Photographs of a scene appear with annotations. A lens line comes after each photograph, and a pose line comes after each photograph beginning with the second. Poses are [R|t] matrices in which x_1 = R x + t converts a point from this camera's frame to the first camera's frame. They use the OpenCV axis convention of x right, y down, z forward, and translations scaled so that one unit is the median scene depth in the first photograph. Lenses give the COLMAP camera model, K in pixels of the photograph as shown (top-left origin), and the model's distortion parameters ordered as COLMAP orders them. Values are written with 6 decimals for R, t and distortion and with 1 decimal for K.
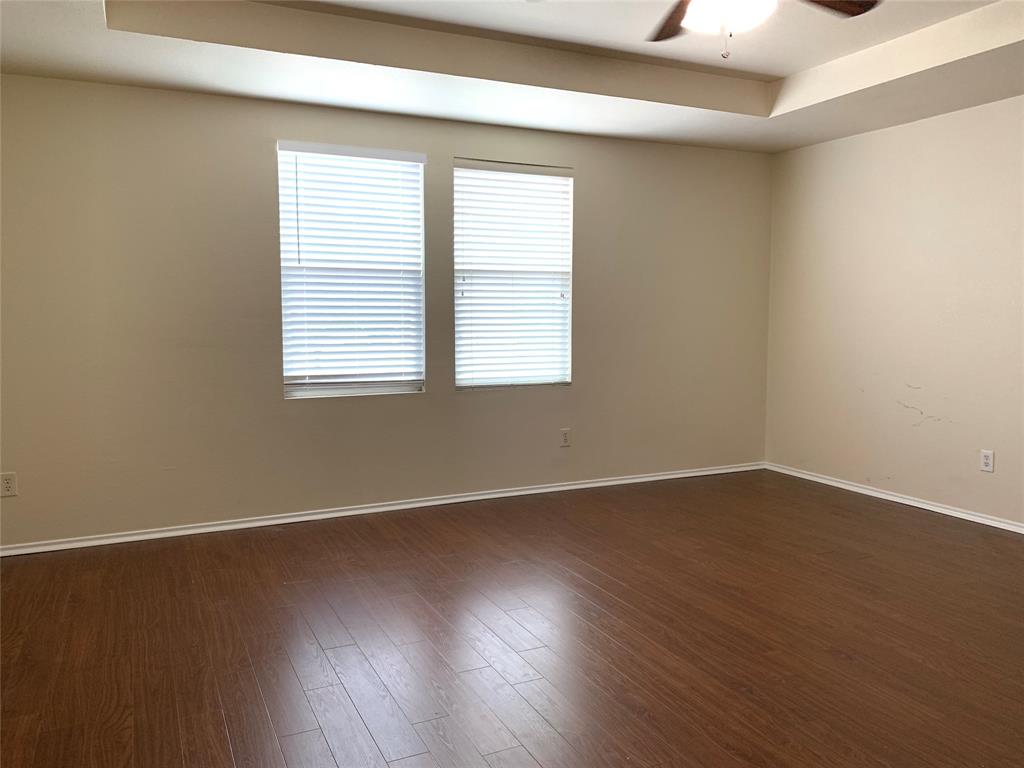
lens RADIAL K [[784.0, 0, 512.0], [0, 784.0, 384.0], [0, 0, 1]] dist [0.012147, -0.002659]
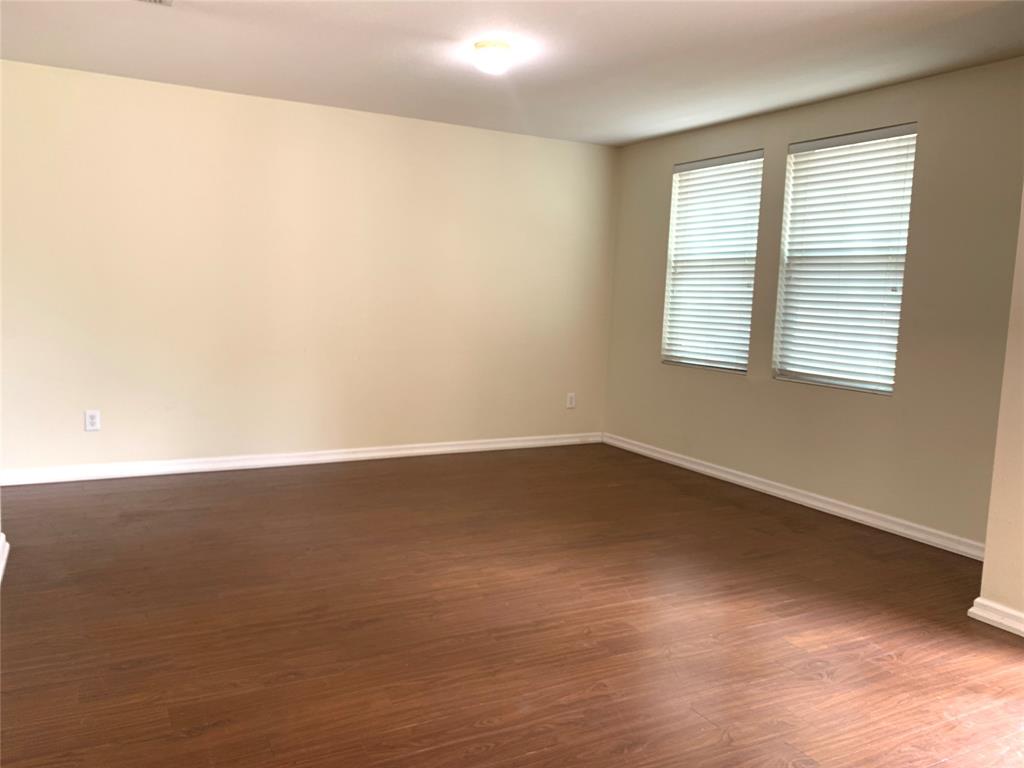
lens RADIAL K [[784.0, 0, 512.0], [0, 784.0, 384.0], [0, 0, 1]] dist [0.012147, -0.002659]
pose [[0.056604, 0.118221, -0.991373, 0.905188], [-0.127171, 0.985730, 0.110287, -0.054117], [0.990264, 0.119831, 0.070830, 0.603071]]
